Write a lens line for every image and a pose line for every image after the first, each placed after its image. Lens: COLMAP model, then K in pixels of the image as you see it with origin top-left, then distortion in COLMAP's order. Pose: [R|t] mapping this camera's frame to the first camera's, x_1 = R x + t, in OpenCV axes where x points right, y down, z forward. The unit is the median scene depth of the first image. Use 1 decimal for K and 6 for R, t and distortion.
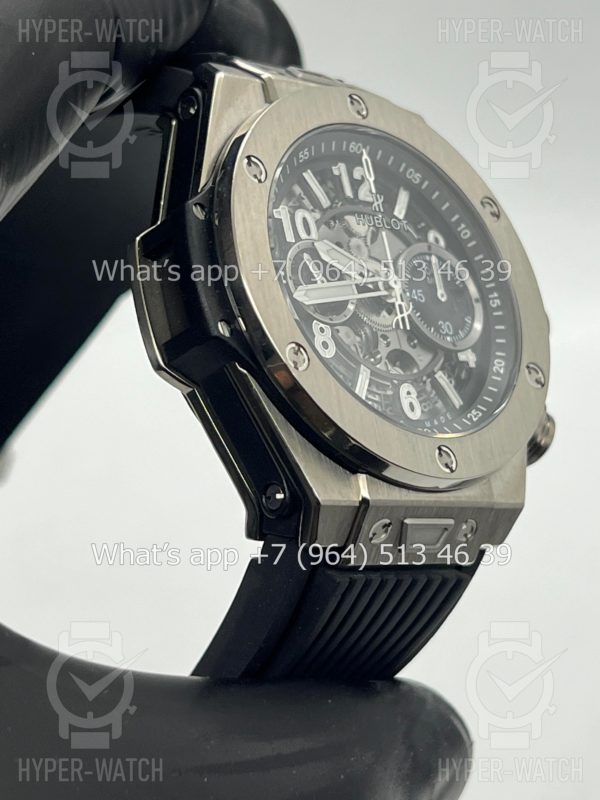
lens RADIAL K [[1887.9, 0, 296.0], [0, 1887.9, 394.0], [0, 0, 1]] dist [0.147346, 0.000000]
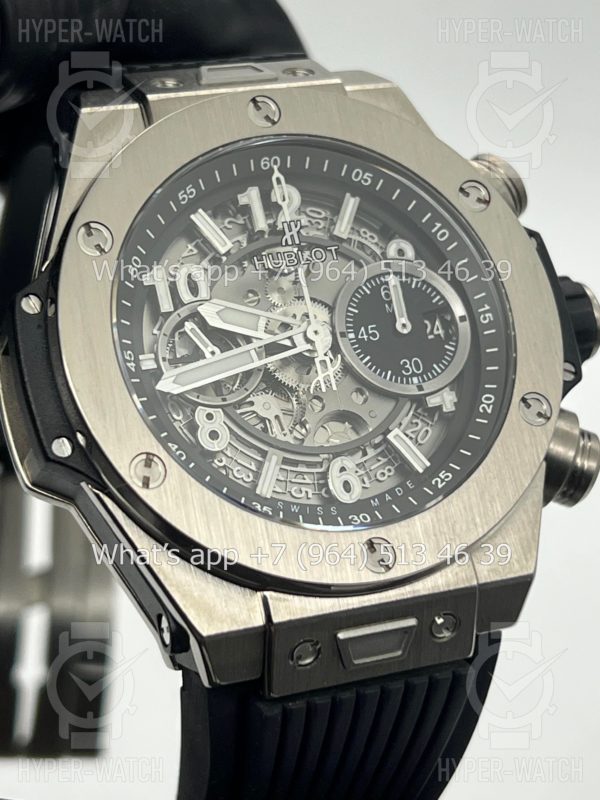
lens RADIAL K [[1887.9, 0, 297.9], [0, 1887.9, 404.4], [0, 0, 1]] dist [0.147346, 0.000000]
pose [[0.921667, -0.108359, -0.372543, 0.337870], [0.158654, 0.981517, 0.107019, -0.114723], [0.354061, -0.157742, 0.921824, 0.241953]]
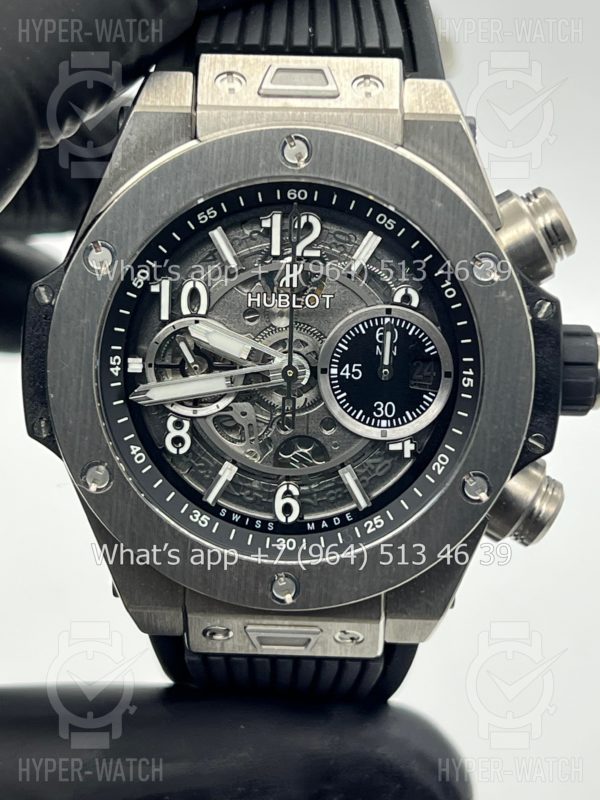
lens RADIAL K [[1887.9, 0, 308.8], [0, 1887.9, 399.2], [0, 0, 1]] dist [0.147346, 0.000000]
pose [[0.728602, 0.320969, -0.605078, 0.584599], [0.024714, 0.870511, 0.491529, -0.472183], [0.684492, -0.373082, 0.626323, 0.443444]]
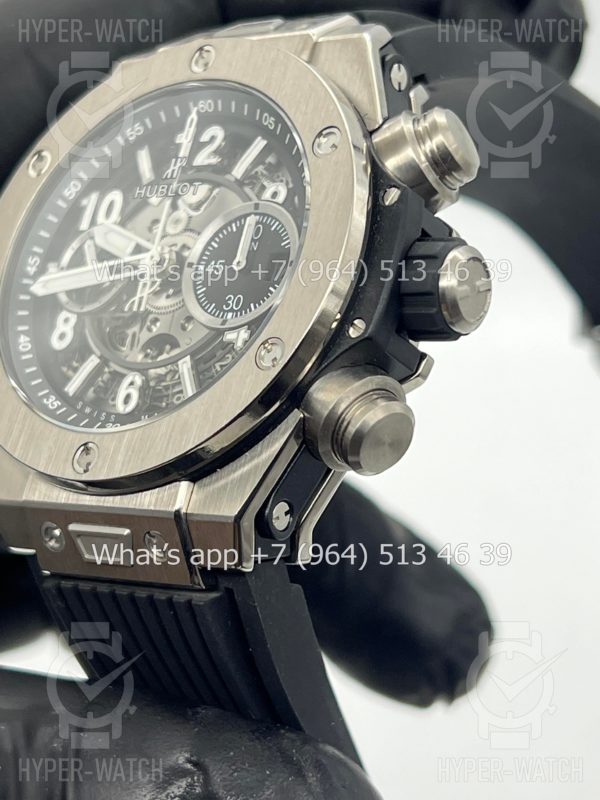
lens RADIAL K [[1887.9, 0, 294.2], [0, 1887.9, 398.7], [0, 0, 1]] dist [0.147346, 0.000000]
pose [[0.193516, -0.032599, -0.980555, 0.906224], [0.010733, 0.999458, -0.031109, 0.033522], [0.981038, -0.004504, 0.193761, 0.879506]]
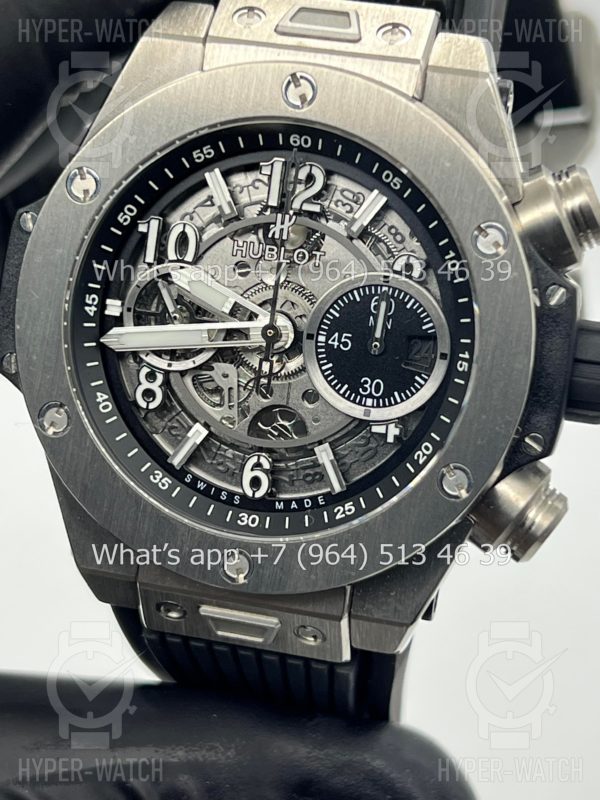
lens RADIAL K [[1887.9, 0, 307.7], [0, 1887.9, 404.2], [0, 0, 1]] dist [0.147346, 0.000000]
pose [[0.579495, 0.365038, -0.728652, 0.651602], [-0.012448, 0.897938, 0.439947, -0.381402], [0.814881, -0.245877, 0.524894, 0.570918]]
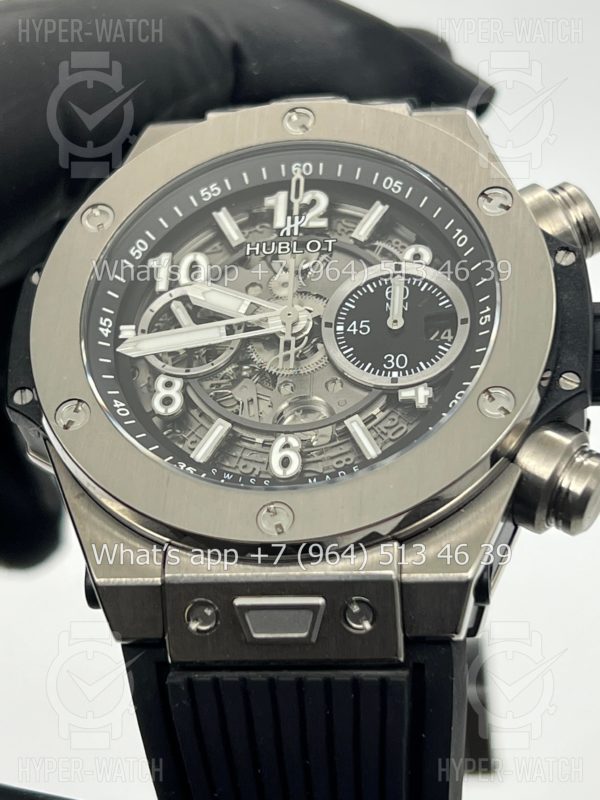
lens RADIAL K [[1887.9, 0, 295.7], [0, 1887.9, 404.5], [0, 0, 1]] dist [0.147346, 0.000000]
pose [[0.640276, -0.167200, -0.749727, 0.643340], [0.050621, 0.983086, -0.176011, 0.119157], [0.766475, 0.074744, 0.637910, 0.480713]]
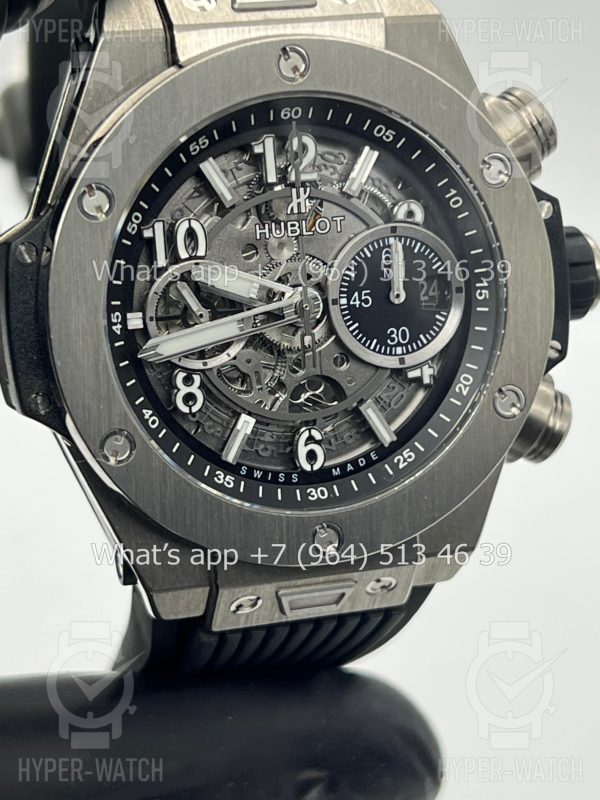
lens RADIAL K [[1887.9, 0, 296.9], [0, 1887.9, 400.6], [0, 0, 1]] dist [0.147346, 0.000000]
pose [[0.902894, 0.193511, -0.383843, 0.362366], [0.013210, 0.880030, 0.474734, -0.402472], [0.429660, -0.433705, 0.792018, 0.331616]]
